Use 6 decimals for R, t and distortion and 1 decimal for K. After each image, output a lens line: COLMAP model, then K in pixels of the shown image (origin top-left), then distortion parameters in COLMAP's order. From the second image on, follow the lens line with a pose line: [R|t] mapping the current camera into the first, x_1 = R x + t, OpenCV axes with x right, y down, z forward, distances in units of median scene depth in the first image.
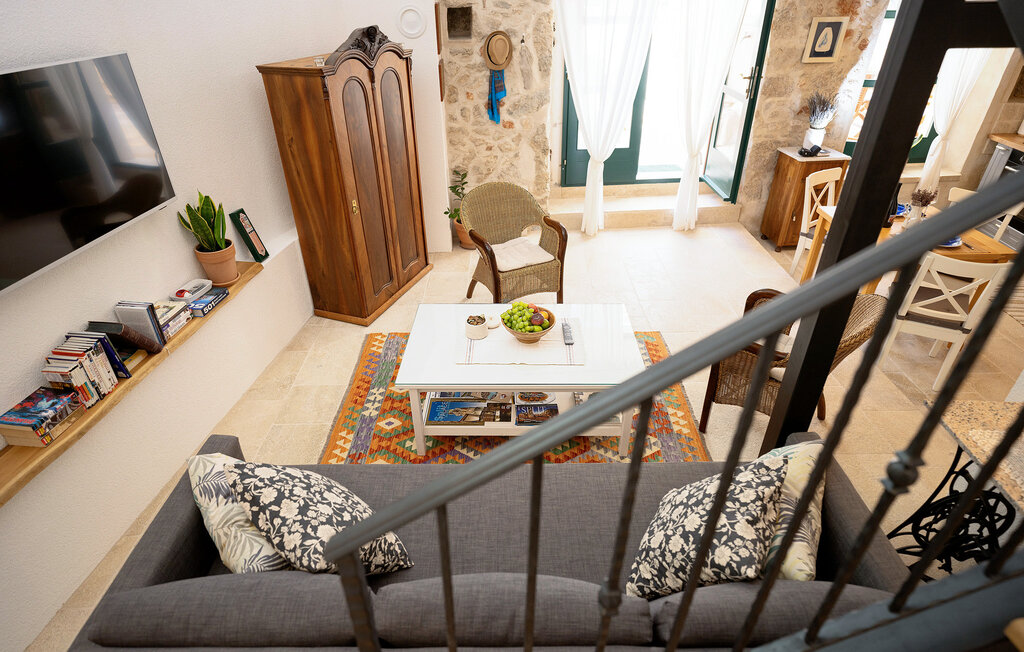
lens RADIAL K [[568.8, 0, 496.6], [0, 568.8, 328.1], [0, 0, 1]] dist [-0.000514, 0.001216]
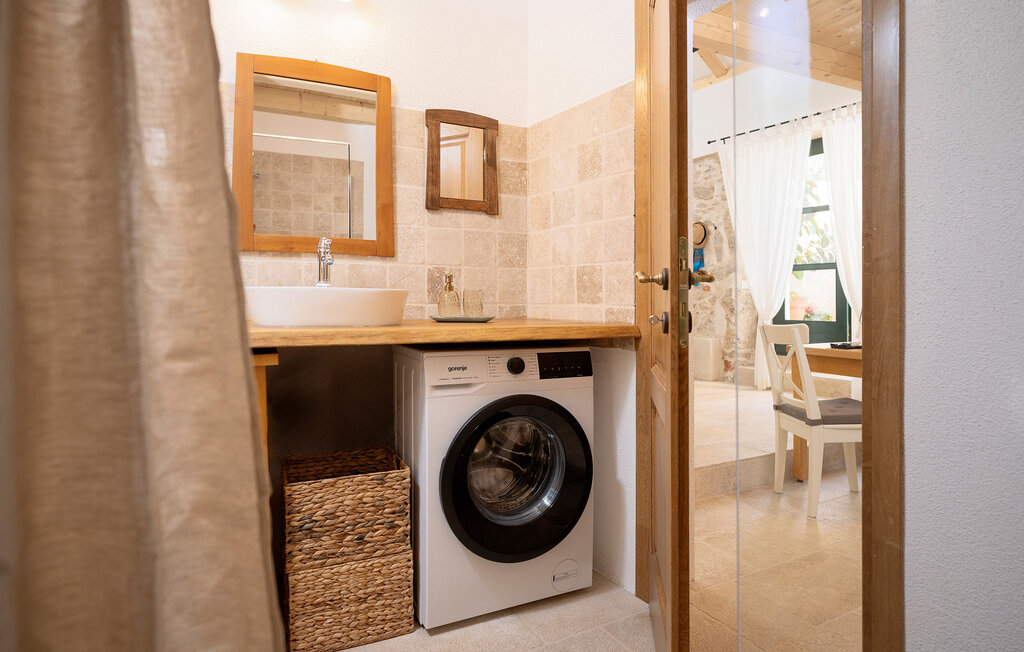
lens RADIAL K [[579.1, 0, 513.6], [0, 579.1, 308.4], [0, 0, 1]] dist [-0.002639, 0.000101]
pose [[0.493393, 0.013266, -0.869705, 0.957449], [-0.457052, 0.854671, -0.246254, 0.196268], [0.740045, 0.519001, 0.427752, 0.167890]]
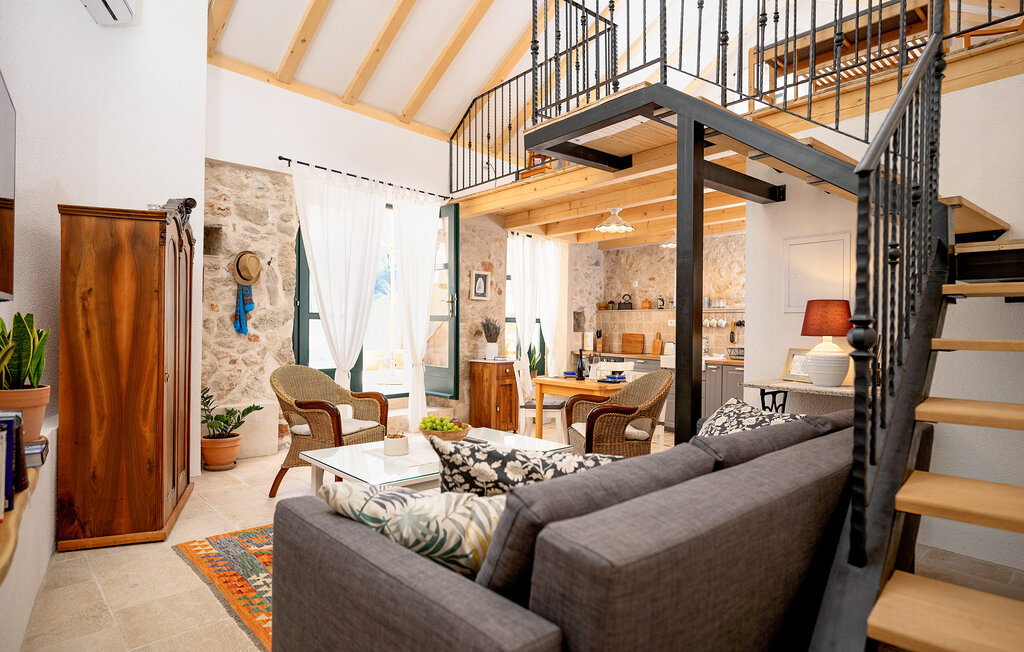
lens RADIAL K [[579.1, 0, 513.6], [0, 579.1, 308.4], [0, 0, 1]] dist [-0.002639, 0.000101]
pose [[0.728661, 0.042764, 0.683539, -0.347785], [0.340019, 0.843772, -0.415253, 0.168771], [-0.594509, 0.534995, 0.600283, 0.118174]]
